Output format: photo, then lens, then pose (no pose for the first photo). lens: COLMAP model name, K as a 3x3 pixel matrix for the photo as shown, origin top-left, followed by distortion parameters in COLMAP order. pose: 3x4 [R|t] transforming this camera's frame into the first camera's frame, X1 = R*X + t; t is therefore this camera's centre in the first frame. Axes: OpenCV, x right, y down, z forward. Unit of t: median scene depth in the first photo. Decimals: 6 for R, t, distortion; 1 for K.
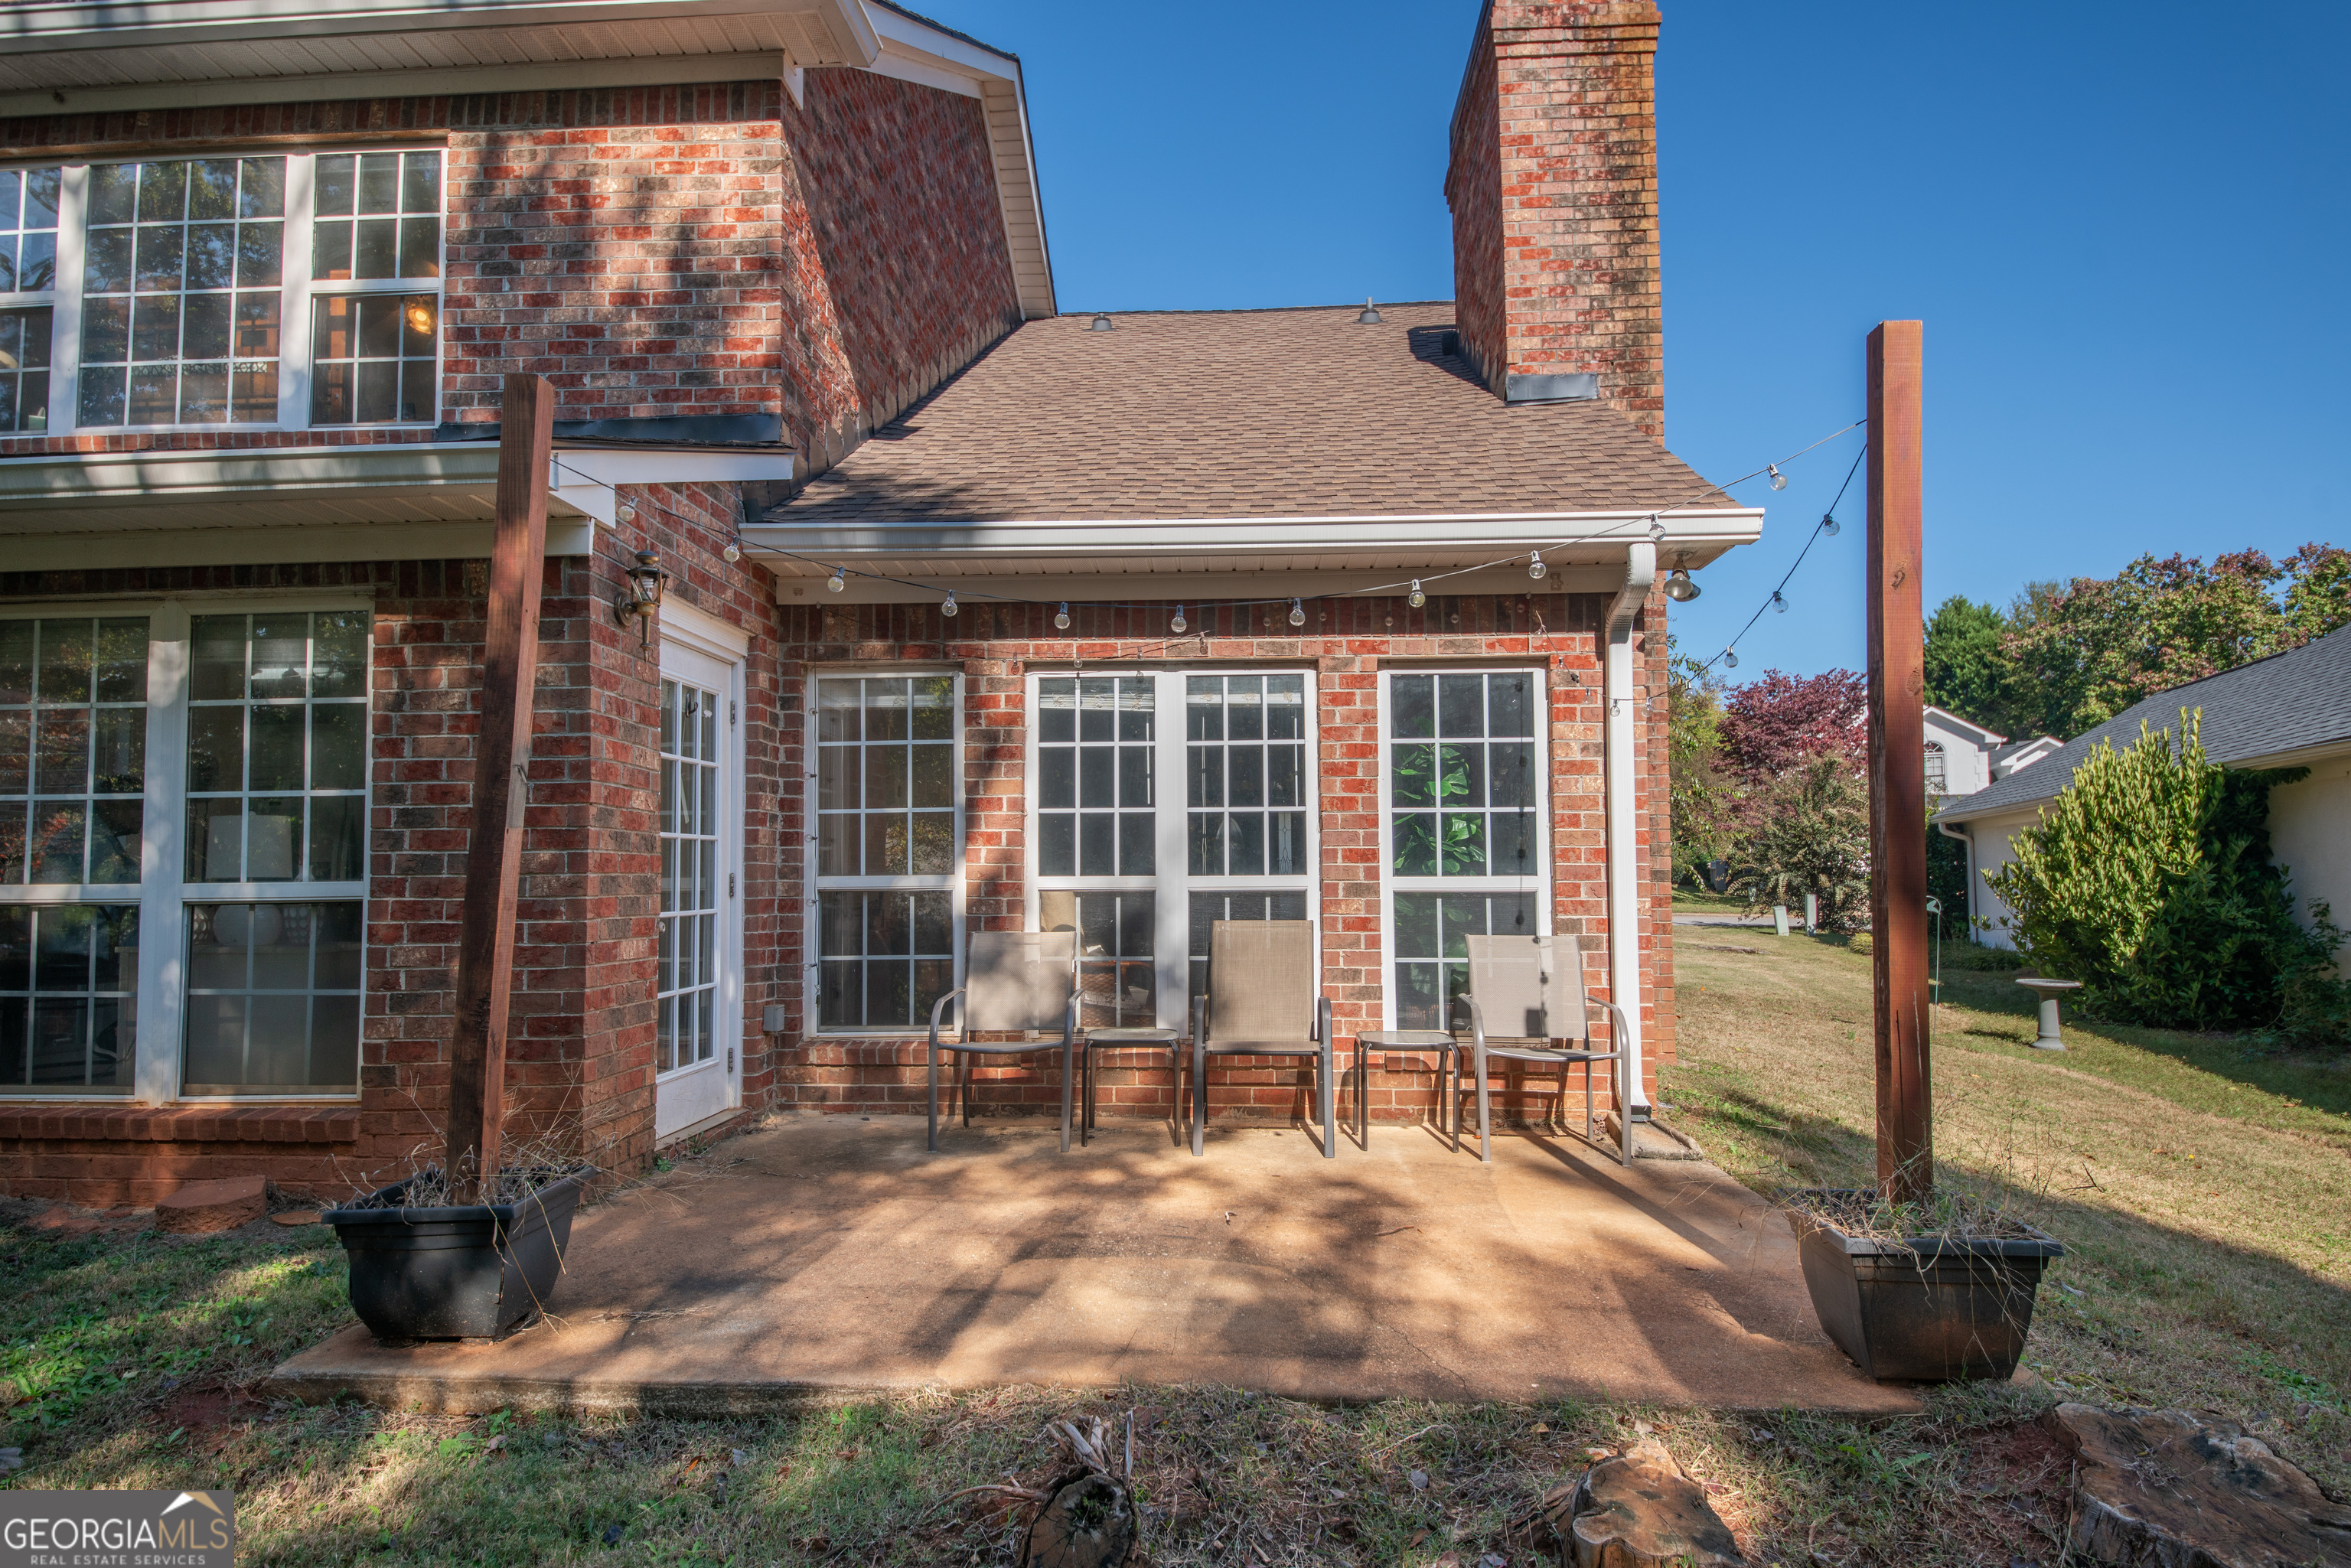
lens RADIAL K [[1280.6, 0, 1185.8], [0, 1280.6, 826.6], [0, 0, 1]] dist [0.057278, -0.054213]
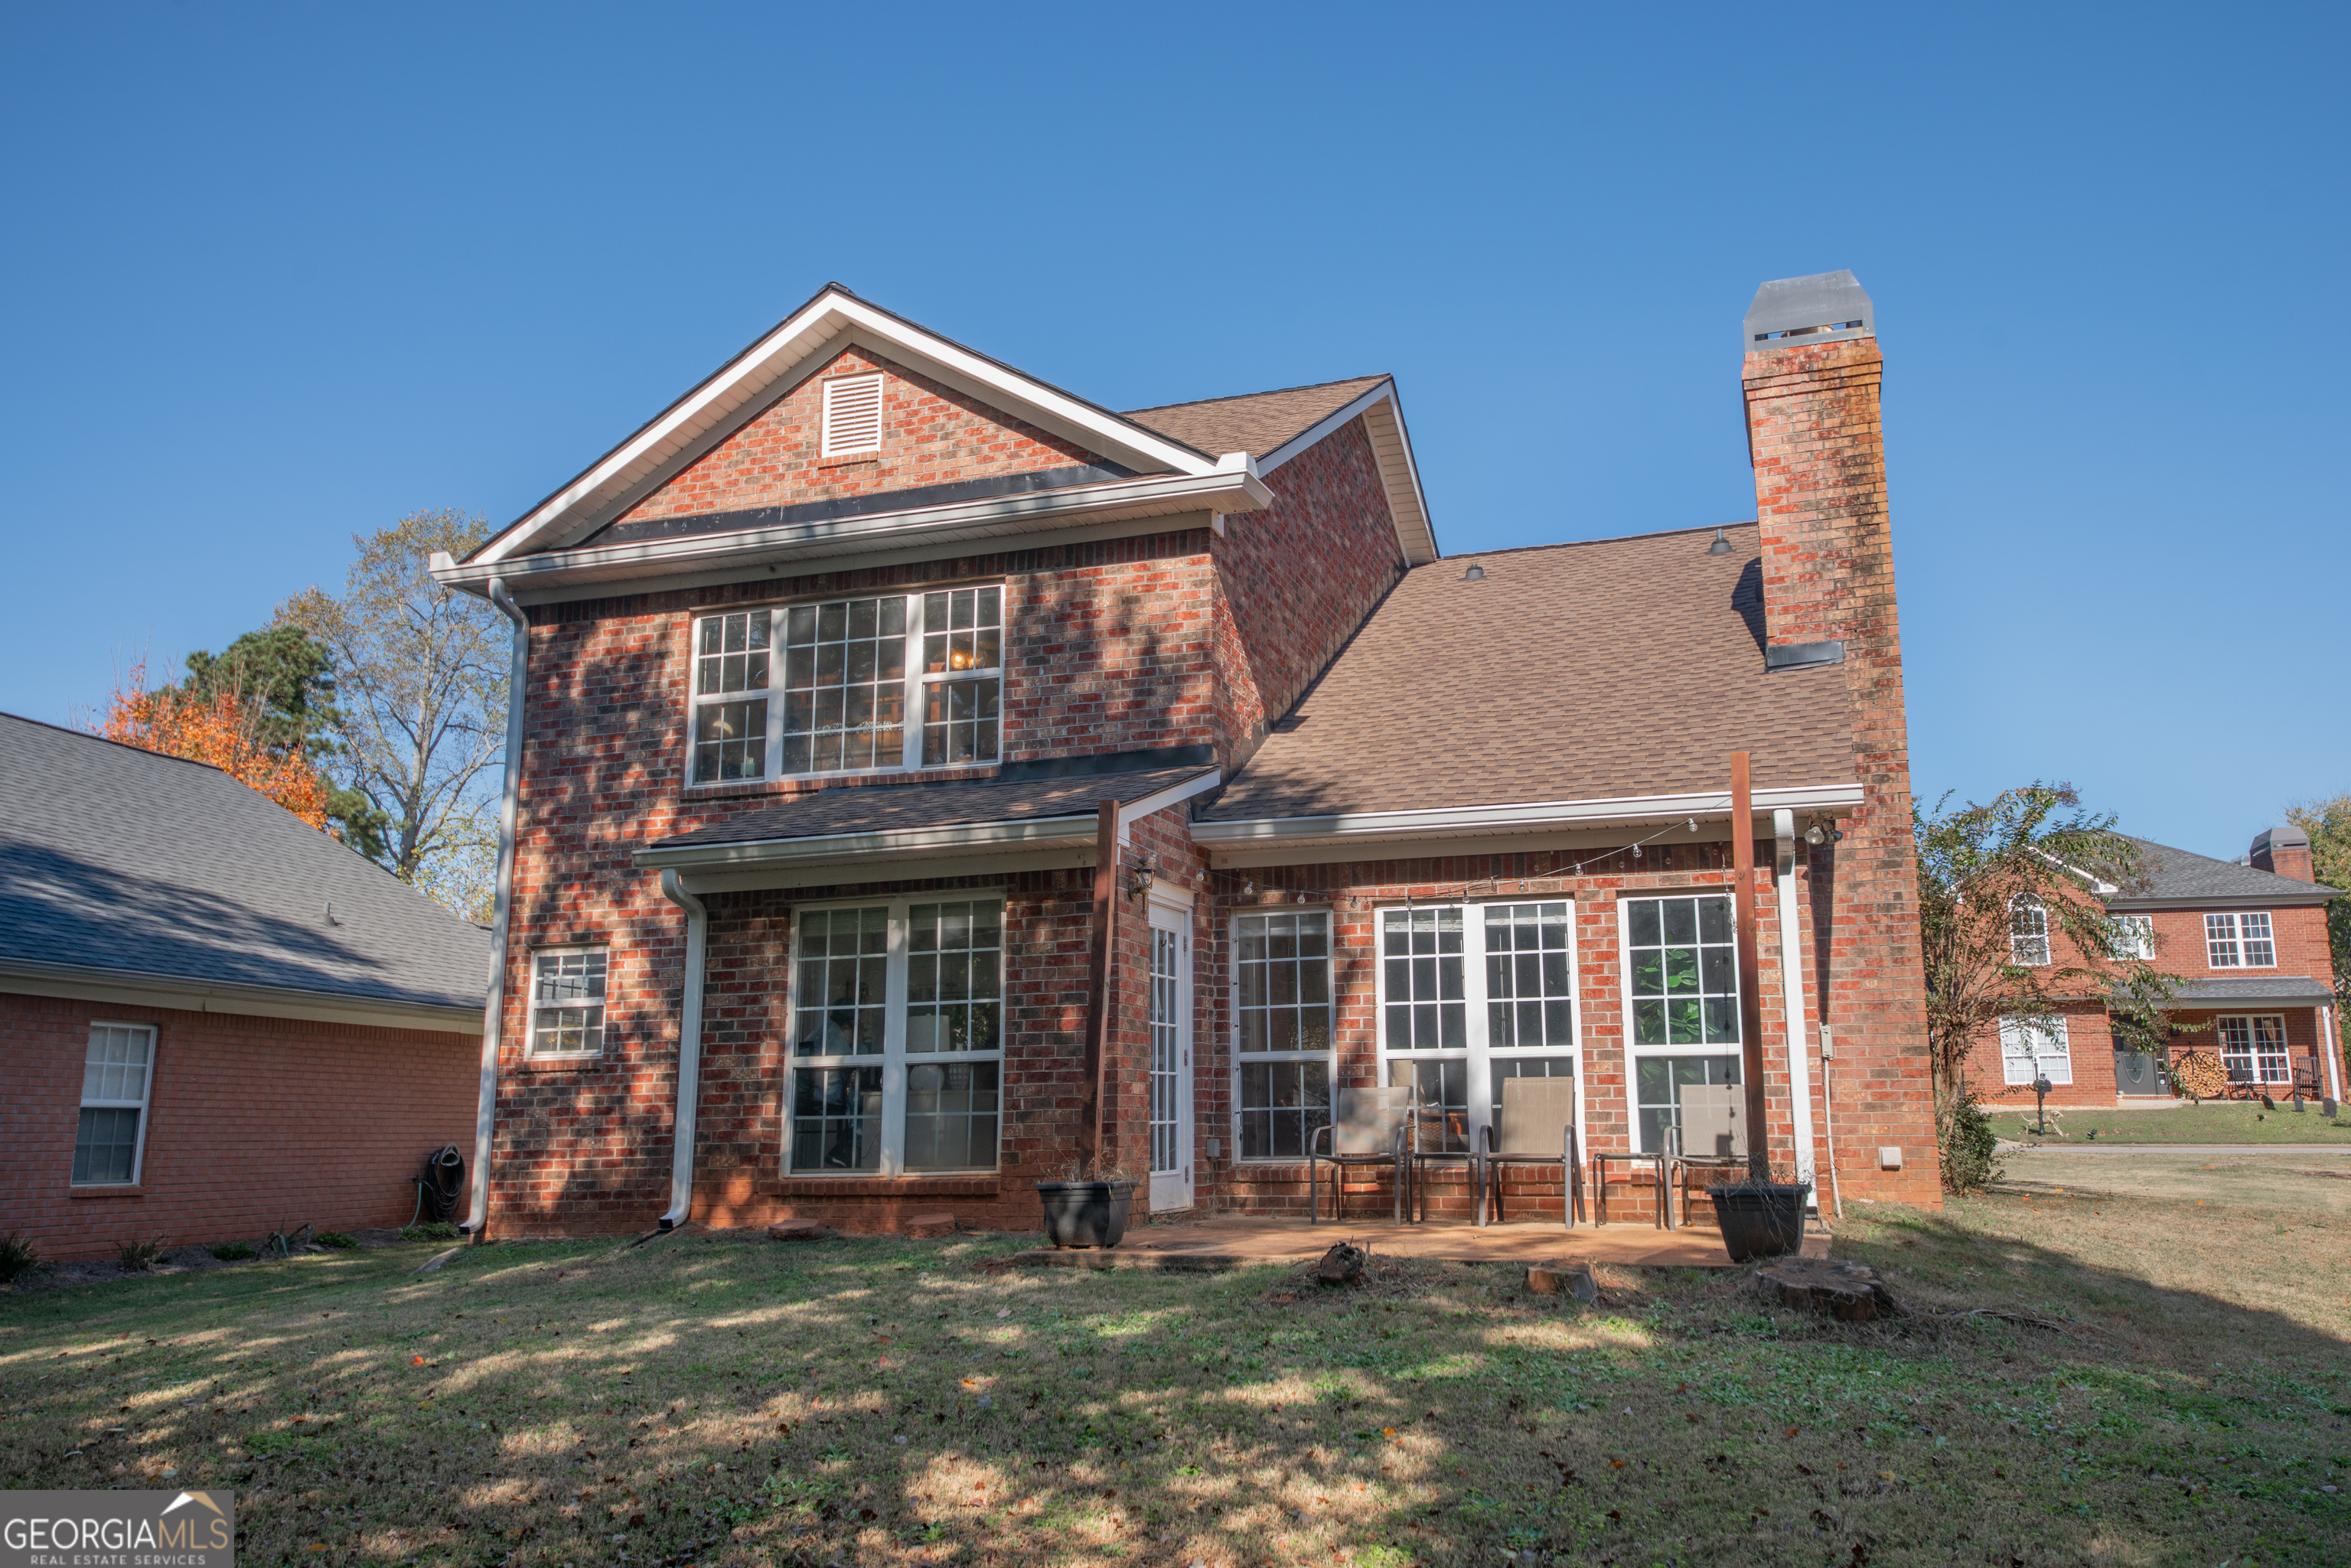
lens RADIAL K [[1787.7, 0, 1262.8], [0, 1787.7, 817.5], [0, 0, 1]] dist [0.061619, -0.002260]
pose [[0.966007, -0.050171, -0.253601, 0.272608], [0.017452, 0.991406, -0.129655, 0.038358], [0.257926, 0.120822, 0.958580, -0.988993]]
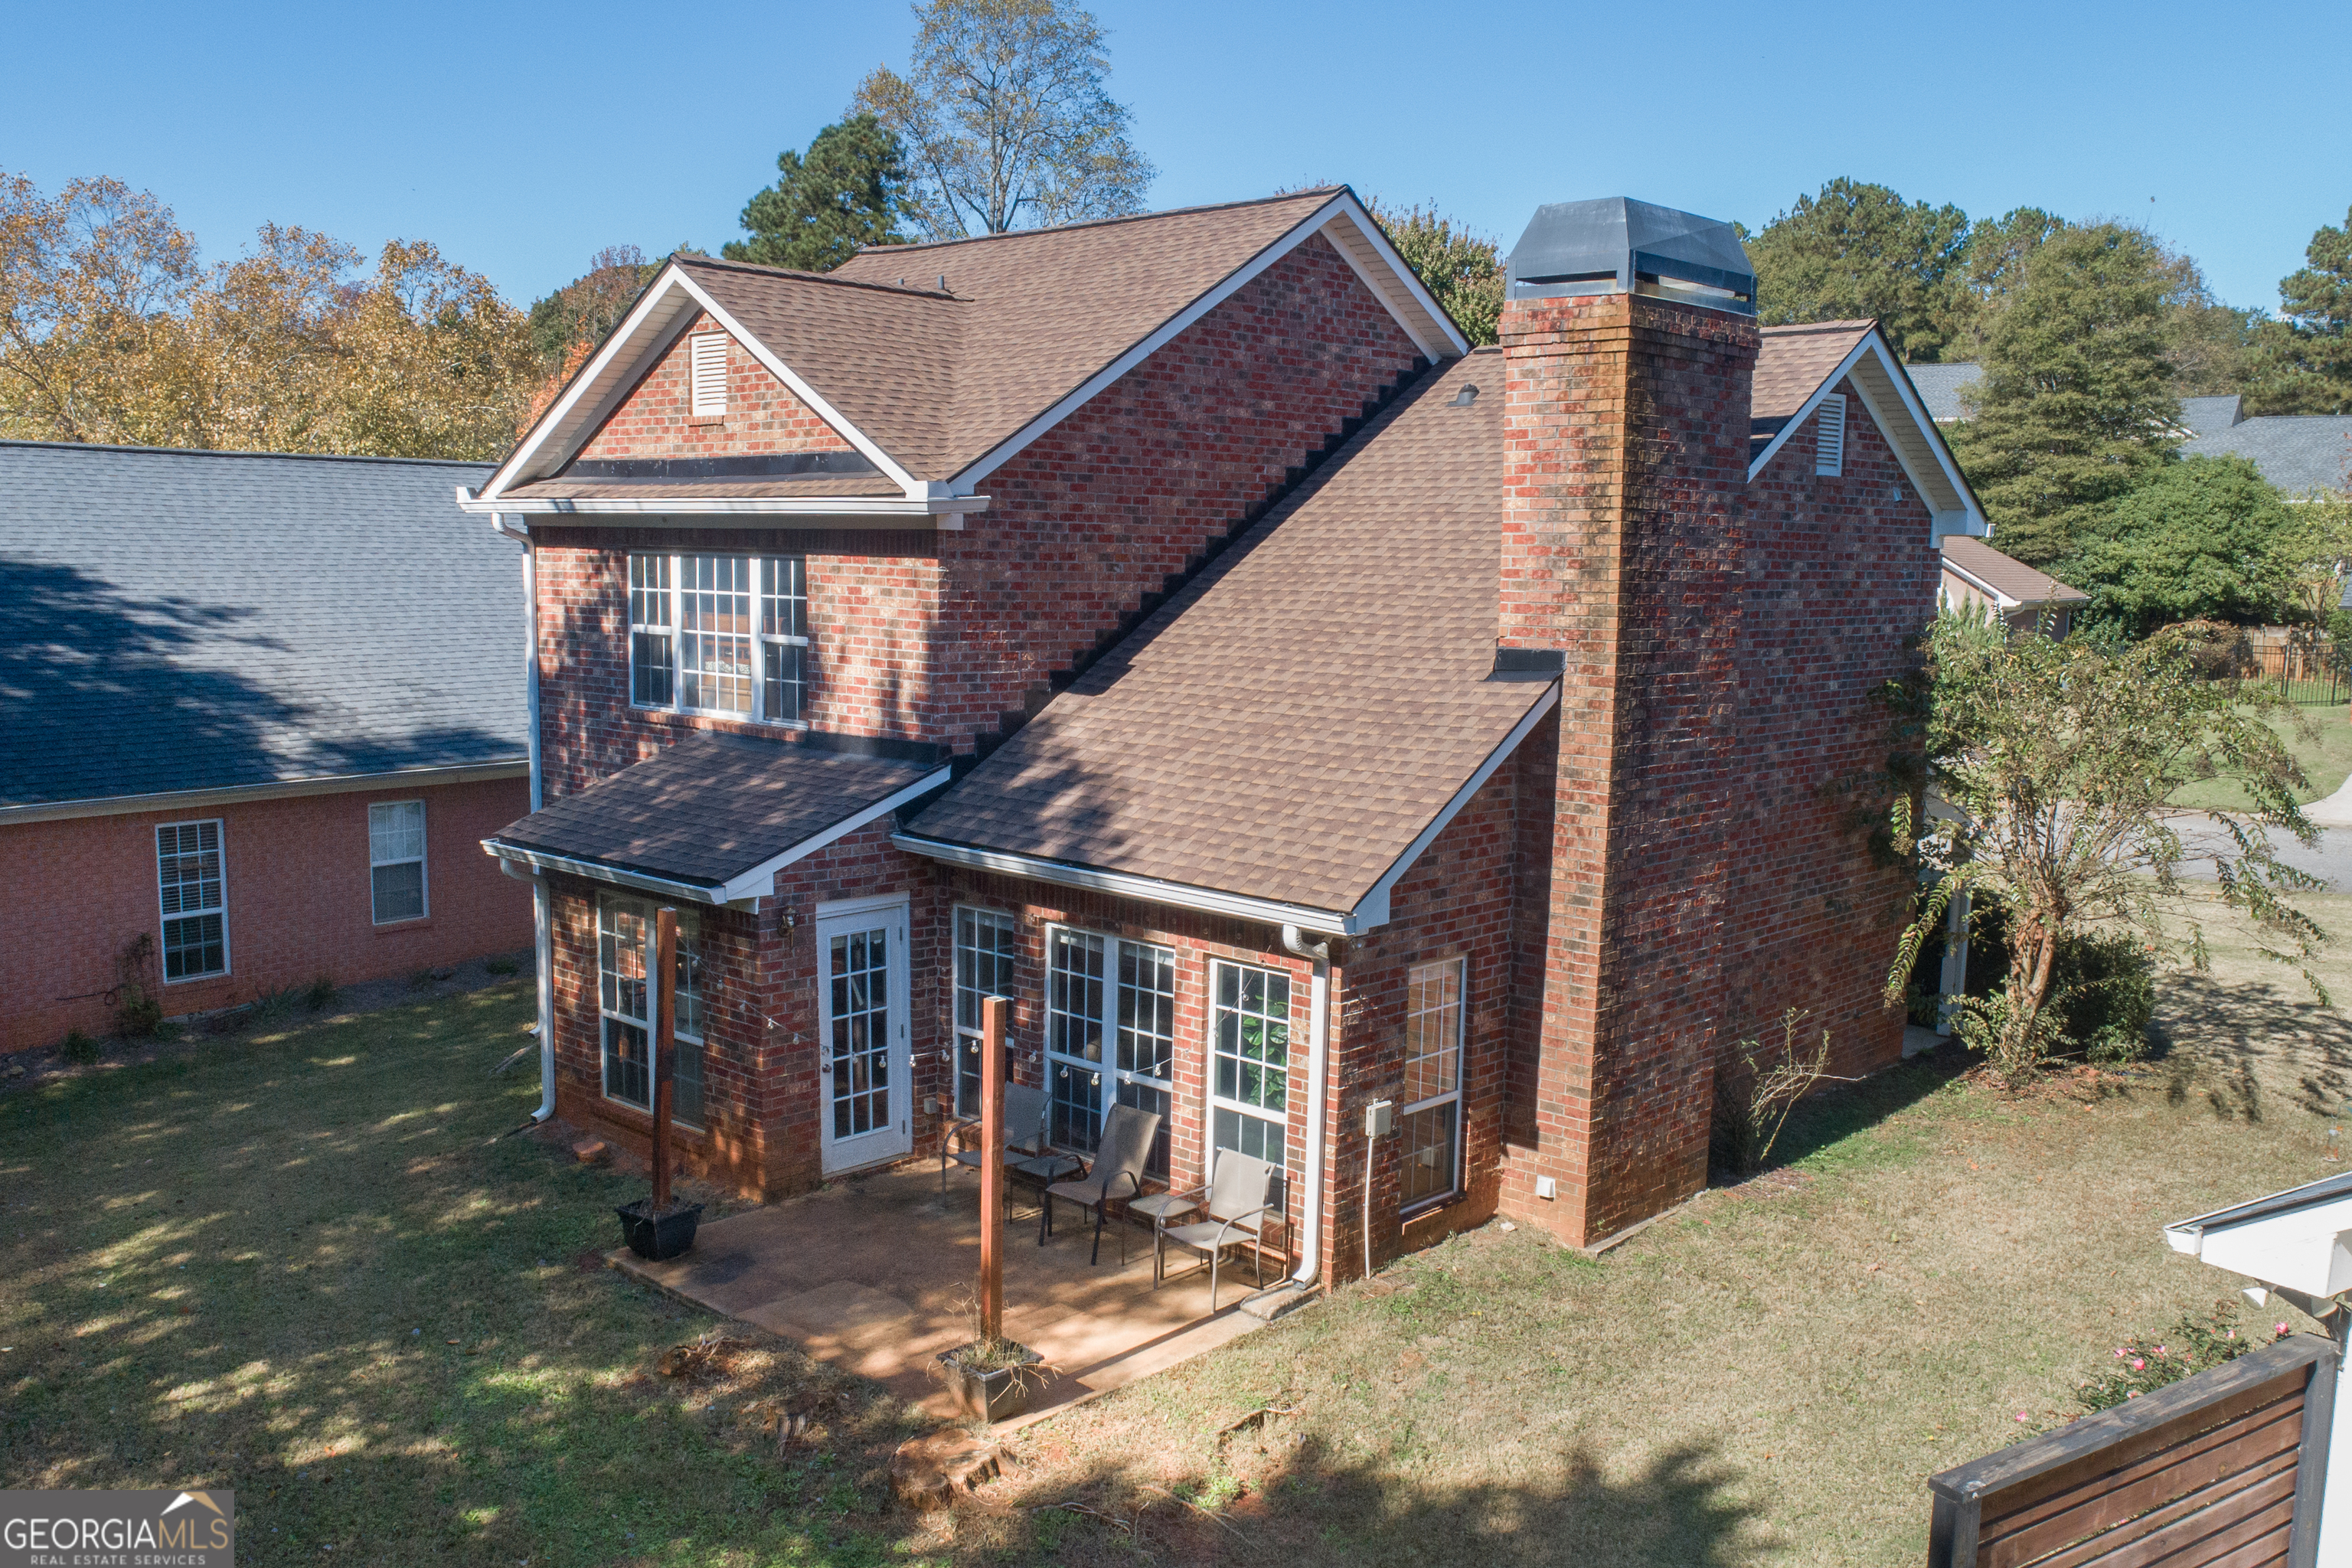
lens RADIAL K [[2084.0, 0, 1071.3], [0, 2084.0, 845.2], [0, 0, 1]] dist [-0.009187, -0.004134]
pose [[0.732957, 0.113043, -0.670817, 1.595926], [0.020288, 0.982026, 0.187653, -0.688908], [0.679972, -0.151152, 0.717490, -0.787798]]
